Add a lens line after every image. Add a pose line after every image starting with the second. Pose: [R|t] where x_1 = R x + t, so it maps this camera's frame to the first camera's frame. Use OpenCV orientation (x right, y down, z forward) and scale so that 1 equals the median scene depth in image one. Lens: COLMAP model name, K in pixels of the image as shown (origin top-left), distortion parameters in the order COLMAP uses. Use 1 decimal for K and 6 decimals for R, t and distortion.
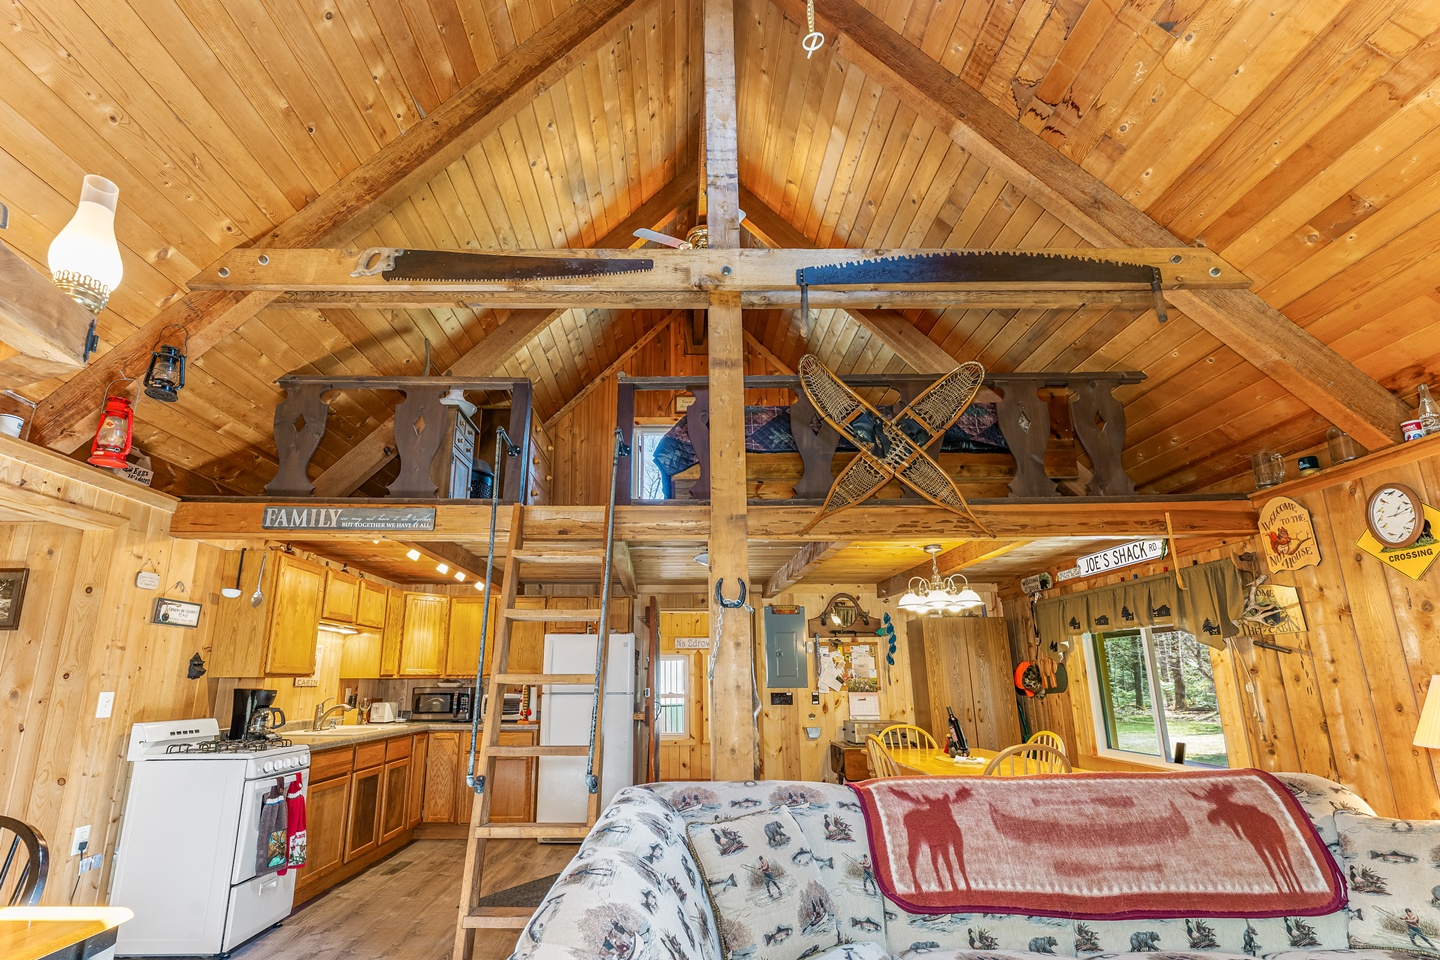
lens RADIAL K [[622.2, 0, 686.6], [0, 622.2, 551.1], [0, 0, 1]] dist [-0.002629, 0.000143]
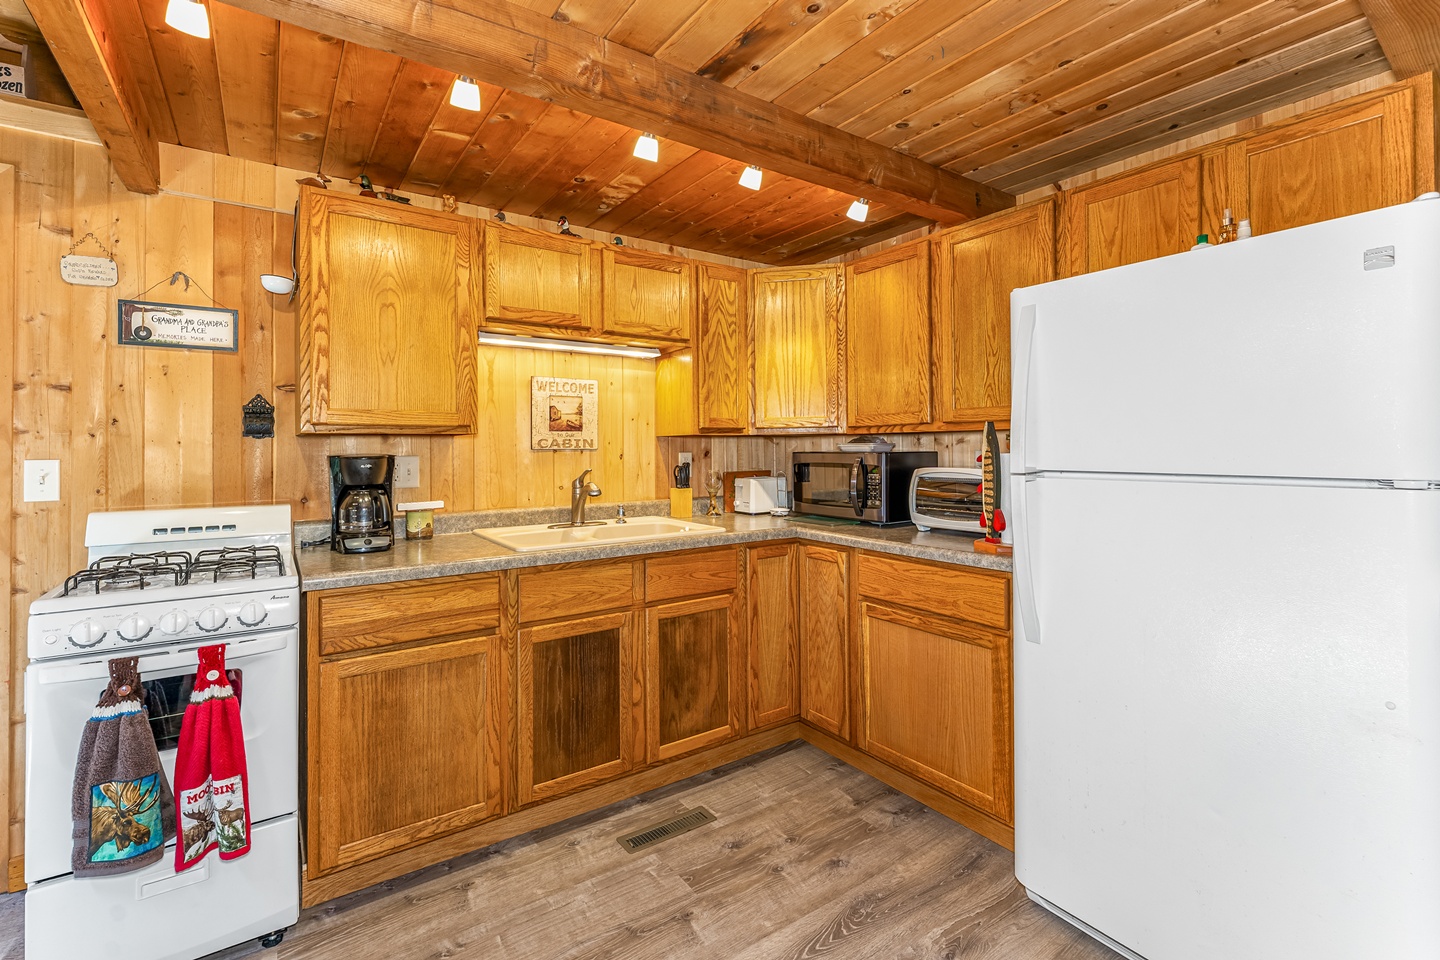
lens RADIAL K [[627.1, 0, 683.1], [0, 627.1, 444.0], [0, 0, 1]] dist [-0.007128, -0.000218]
pose [[0.543639, -0.005529, -0.839301, -0.080852], [0.177937, 0.978007, 0.108812, 0.232281], [0.820241, -0.208497, 0.532666, 1.076339]]
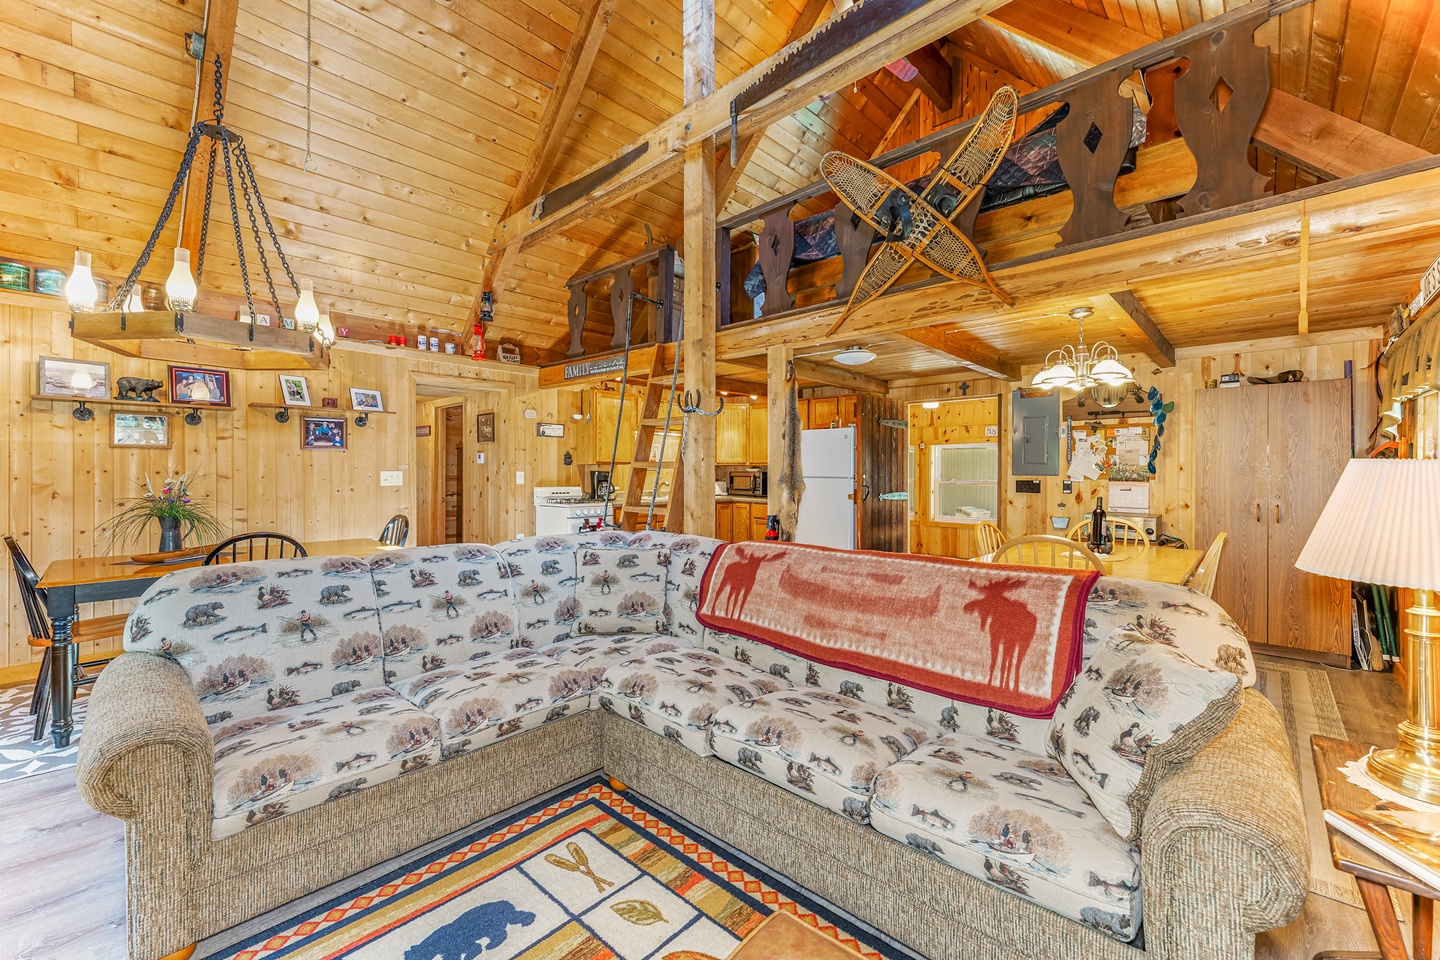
lens RADIAL K [[580.9, 0, 720.0], [0, 580.9, 480.0], [0, 0, 1]] dist [-0.000811, -0.000217]
pose [[0.724774, 0.018035, -0.688750, 0.748477], [0.135876, 0.976284, 0.168547, 0.022966], [0.675455, -0.215743, 0.705135, 0.095941]]
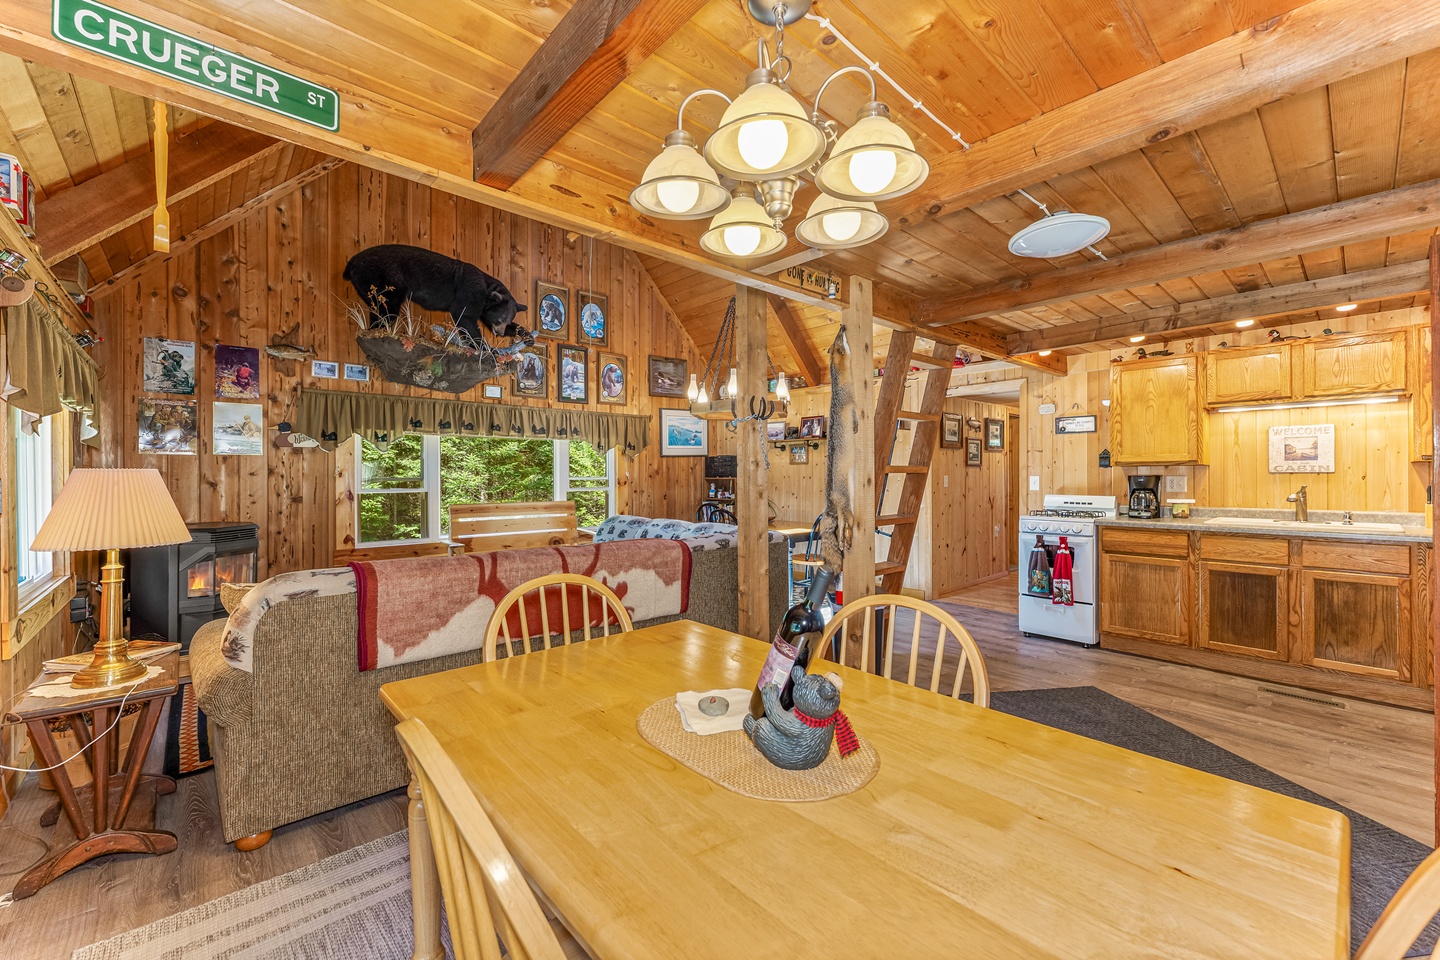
lens RADIAL K [[584.0, 0, 720.0], [0, 584.0, 474.9], [0, 0, 1]] dist [-0.001830, -0.000309]
pose [[-0.747224, 0.008763, -0.664515, 0.763235], [0.146082, 0.977623, -0.151372, 0.311985], [0.648319, -0.210182, -0.731783, 1.479035]]
